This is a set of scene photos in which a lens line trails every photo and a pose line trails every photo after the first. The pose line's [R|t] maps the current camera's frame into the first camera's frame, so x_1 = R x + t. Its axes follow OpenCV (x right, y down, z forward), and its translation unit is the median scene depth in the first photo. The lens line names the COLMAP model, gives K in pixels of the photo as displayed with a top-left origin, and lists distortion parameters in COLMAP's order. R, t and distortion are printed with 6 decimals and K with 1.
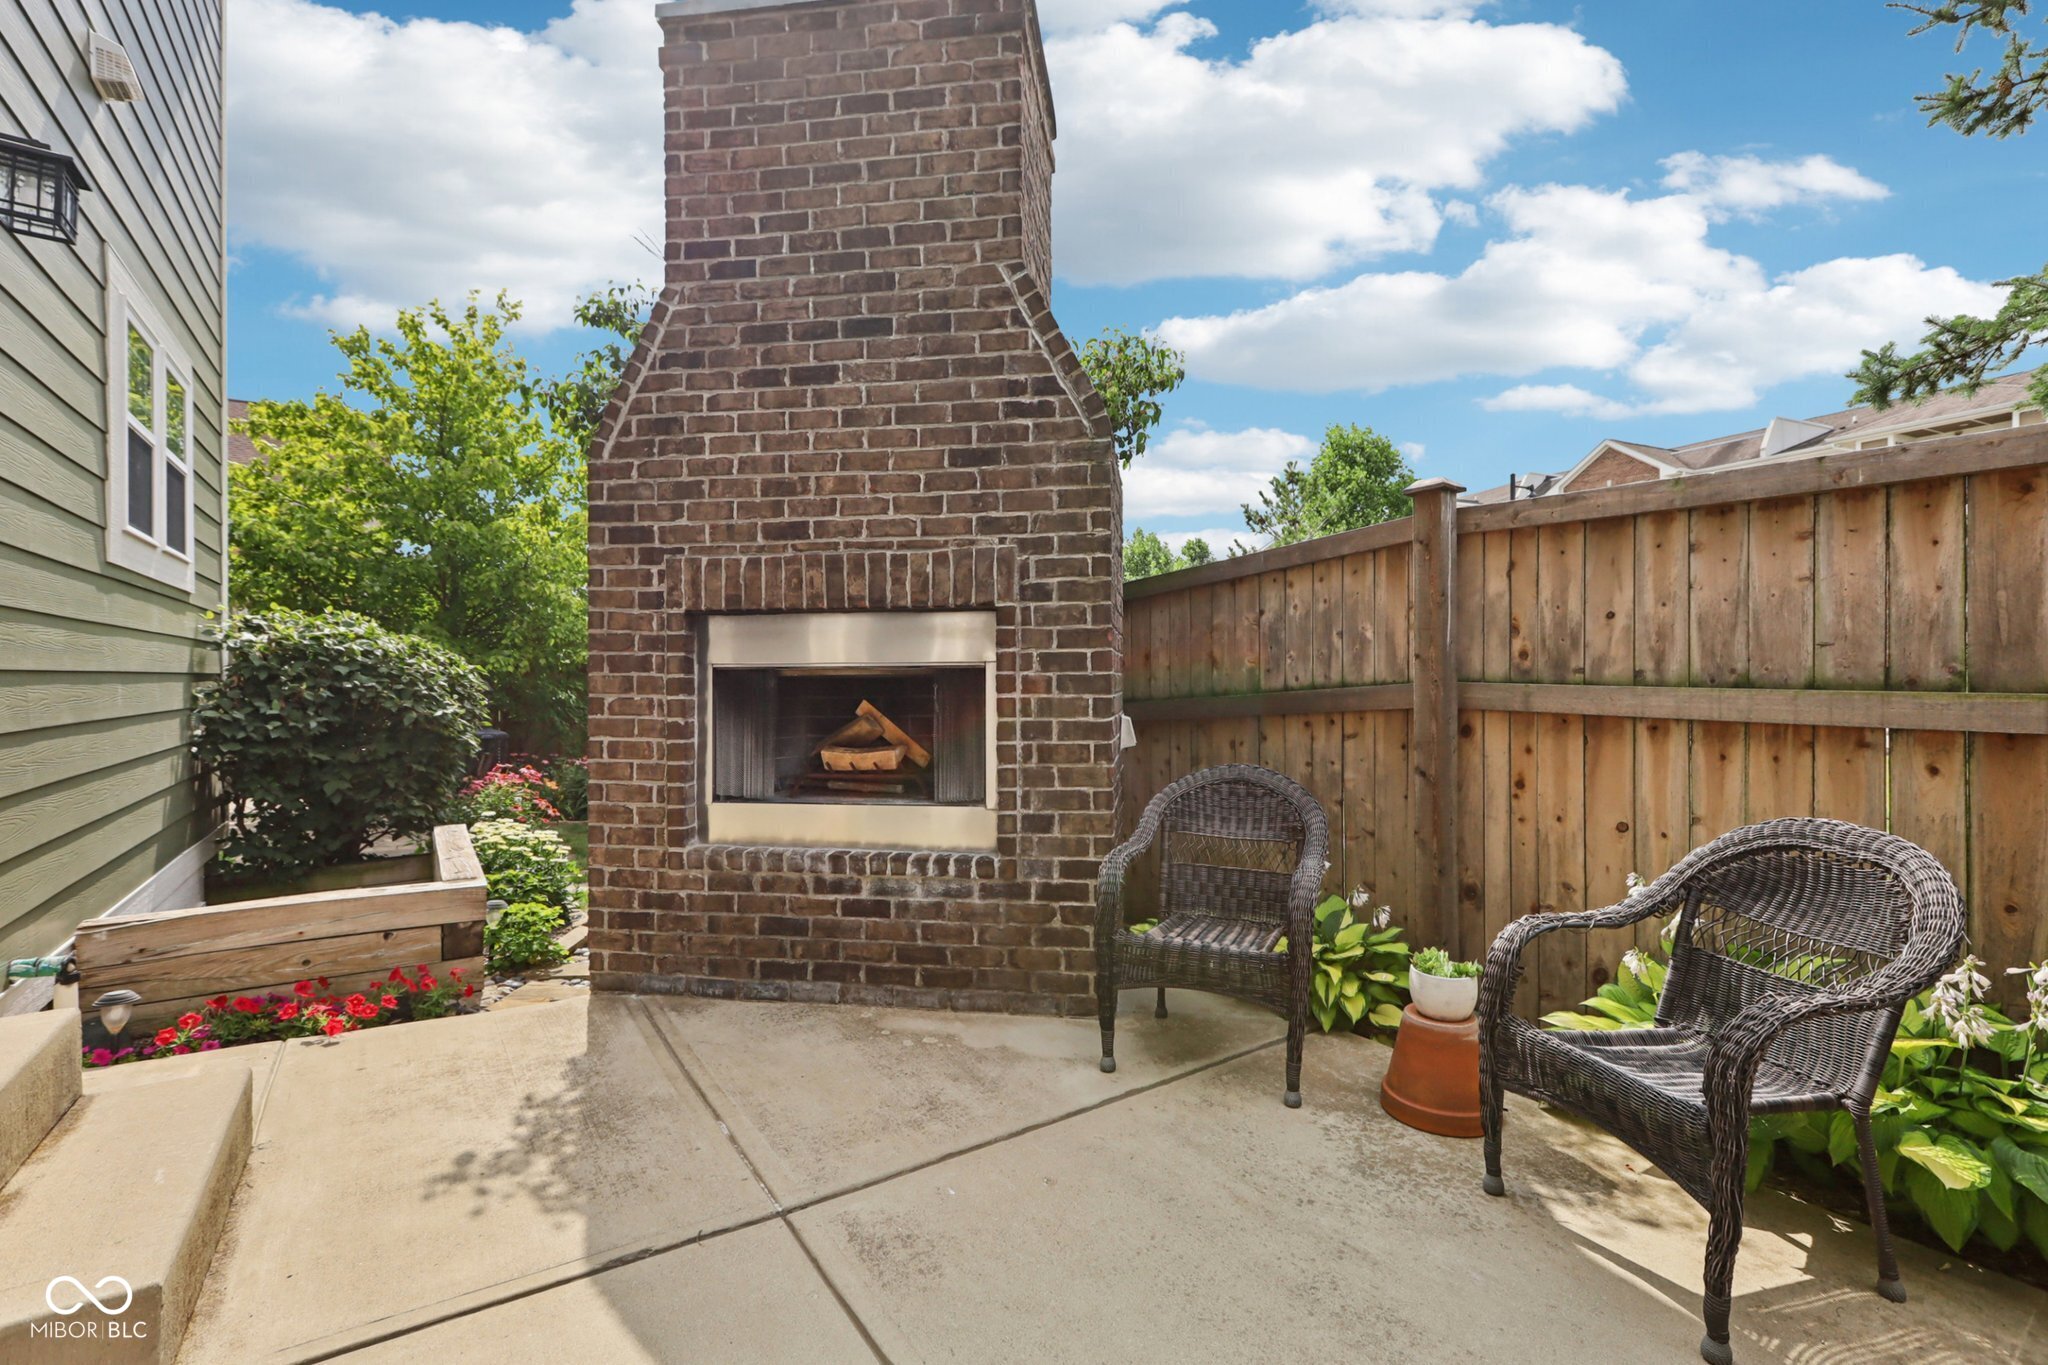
lens RADIAL K [[933.1, 0, 1031.5], [0, 933.1, 684.5], [0, 0, 1]] dist [-0.001408, -0.000182]
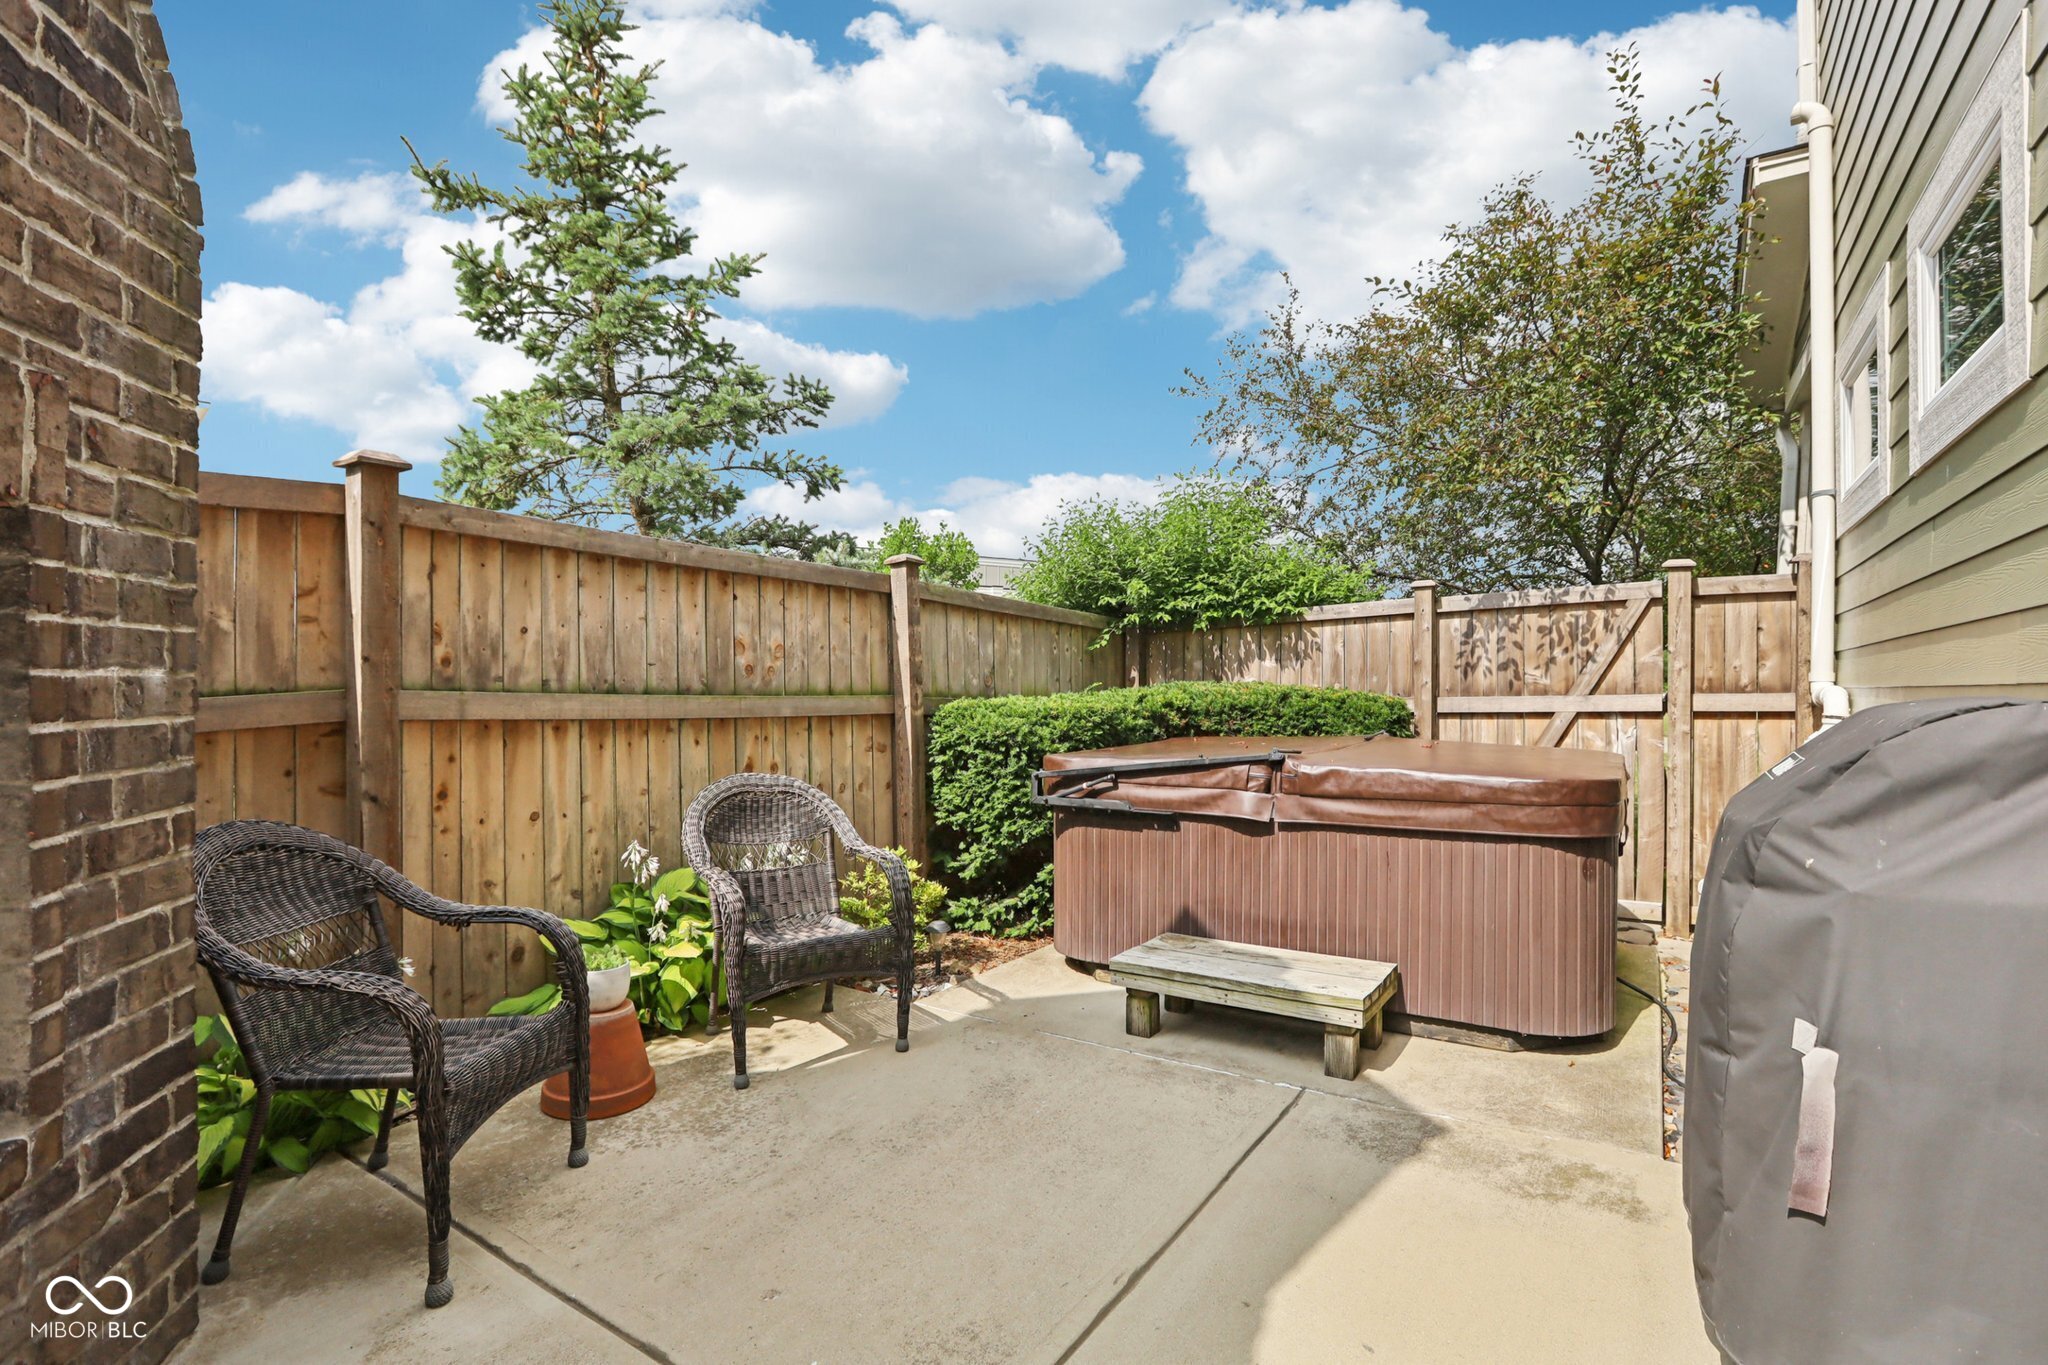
lens RADIAL K [[933.1, 0, 1030.1], [0, 933.1, 691.3], [0, 0, 1]] dist [-0.001408, -0.000182]
pose [[-0.376117, -0.004836, 0.926560, -0.651763], [-0.000385, 0.999987, 0.005063, -0.006390], [-0.926572, 0.001548, -0.376114, 0.859648]]
